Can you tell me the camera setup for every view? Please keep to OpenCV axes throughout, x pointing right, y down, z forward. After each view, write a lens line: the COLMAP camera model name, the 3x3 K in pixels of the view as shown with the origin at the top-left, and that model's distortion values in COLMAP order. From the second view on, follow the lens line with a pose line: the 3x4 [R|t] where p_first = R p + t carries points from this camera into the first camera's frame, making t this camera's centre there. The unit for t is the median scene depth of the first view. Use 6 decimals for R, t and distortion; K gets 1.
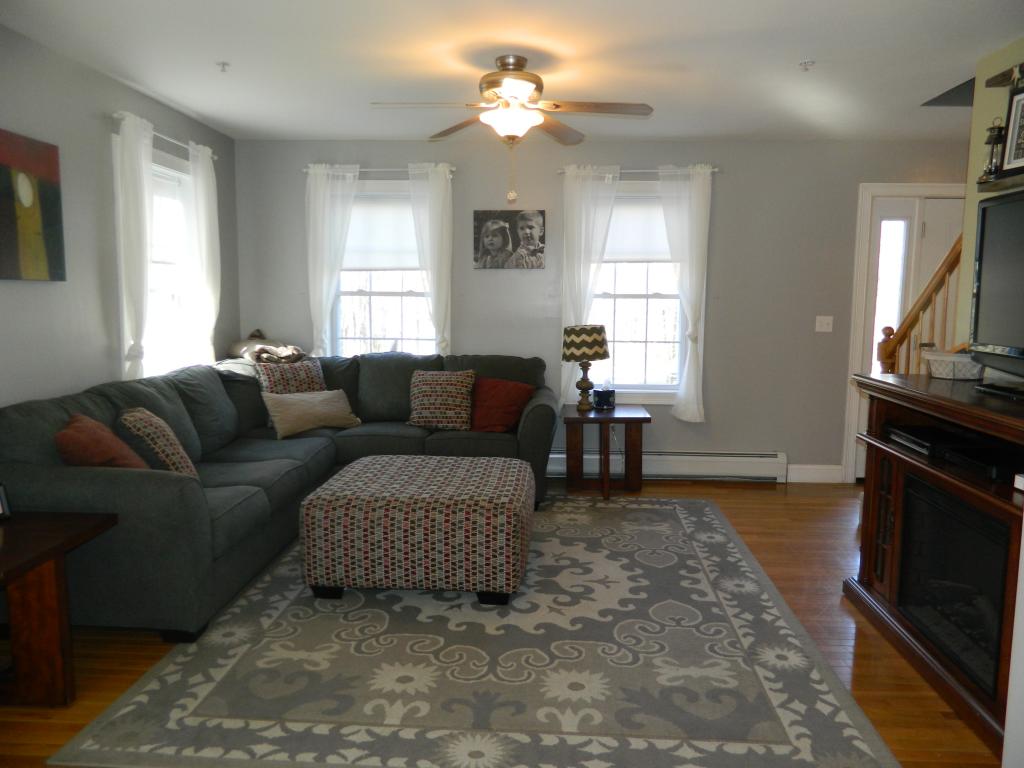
lens RADIAL K [[763.2, 0, 514.7], [0, 763.2, 383.0], [0, 0, 1]] dist [0.009713, -0.010019]
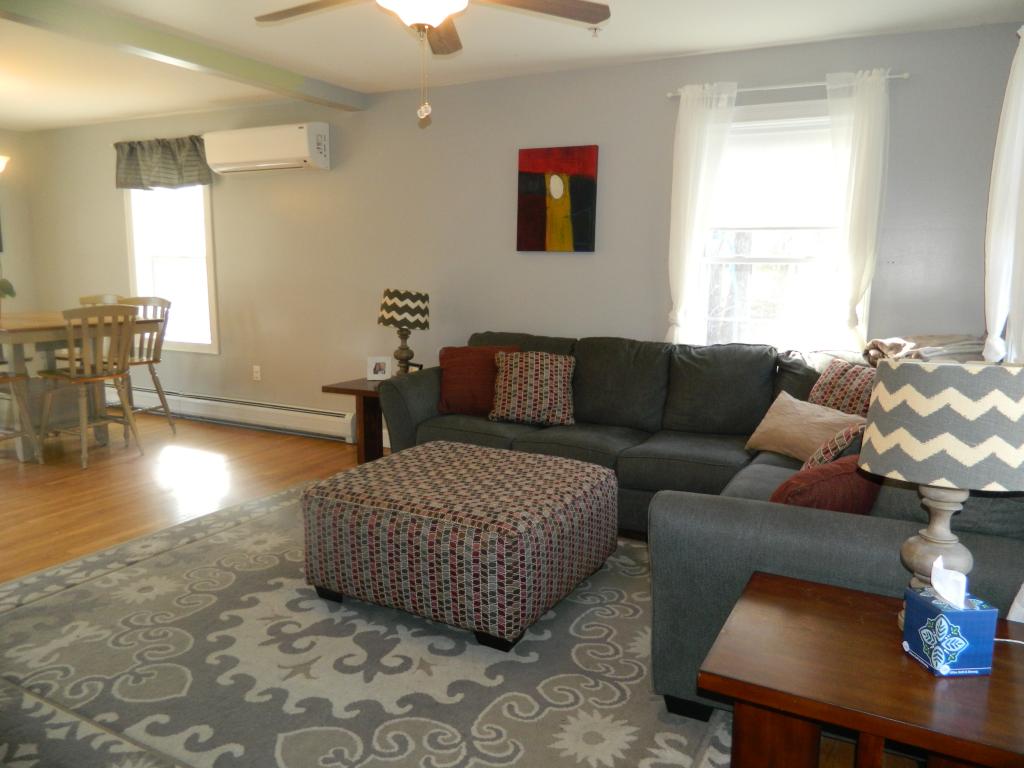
lens RADIAL K [[763.2, 0, 514.8], [0, 763.2, 385.0], [0, 0, 1]] dist [0.009713, -0.010019]
pose [[-0.427968, 0.128773, -0.894573, 0.611876], [-0.118158, 0.973331, 0.196637, -0.147177], [0.896037, 0.189856, -0.401339, 1.389299]]
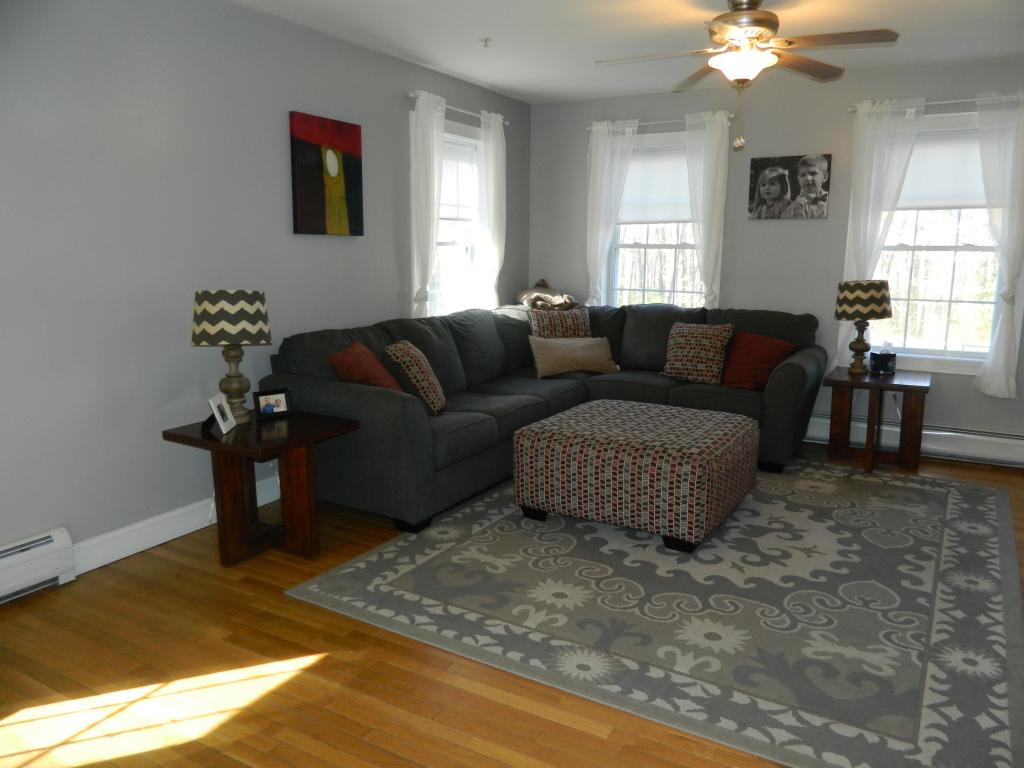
lens RADIAL K [[763.2, 0, 511.8], [0, 763.2, 381.7], [0, 0, 1]] dist [0.009713, -0.010019]
pose [[0.889740, 0.078239, -0.449712, 0.197604], [-0.052514, 0.996204, 0.069420, 0.004333], [0.453437, -0.038149, 0.890472, -0.004964]]
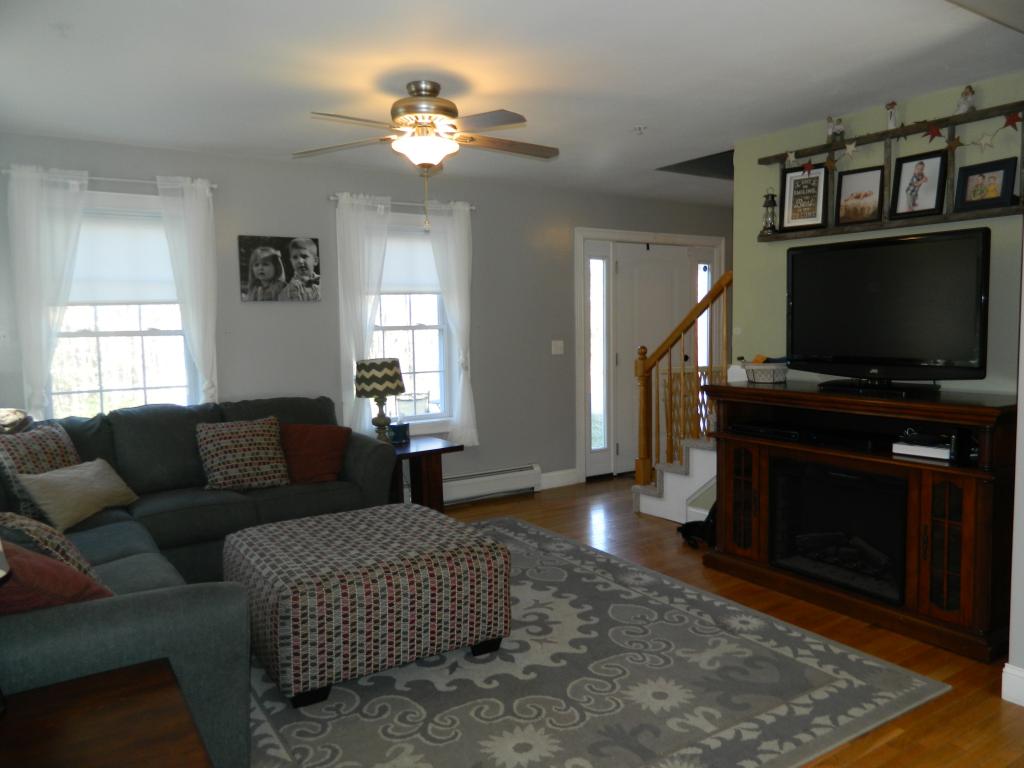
lens RADIAL K [[763.2, 0, 519.7], [0, 763.2, 382.6], [0, 0, 1]] dist [0.009713, -0.010019]
pose [[0.801818, -0.070728, 0.593368, -0.487004], [0.094026, 0.995534, -0.008393, -0.030572], [-0.590124, 0.062522, 0.804888, 0.173040]]
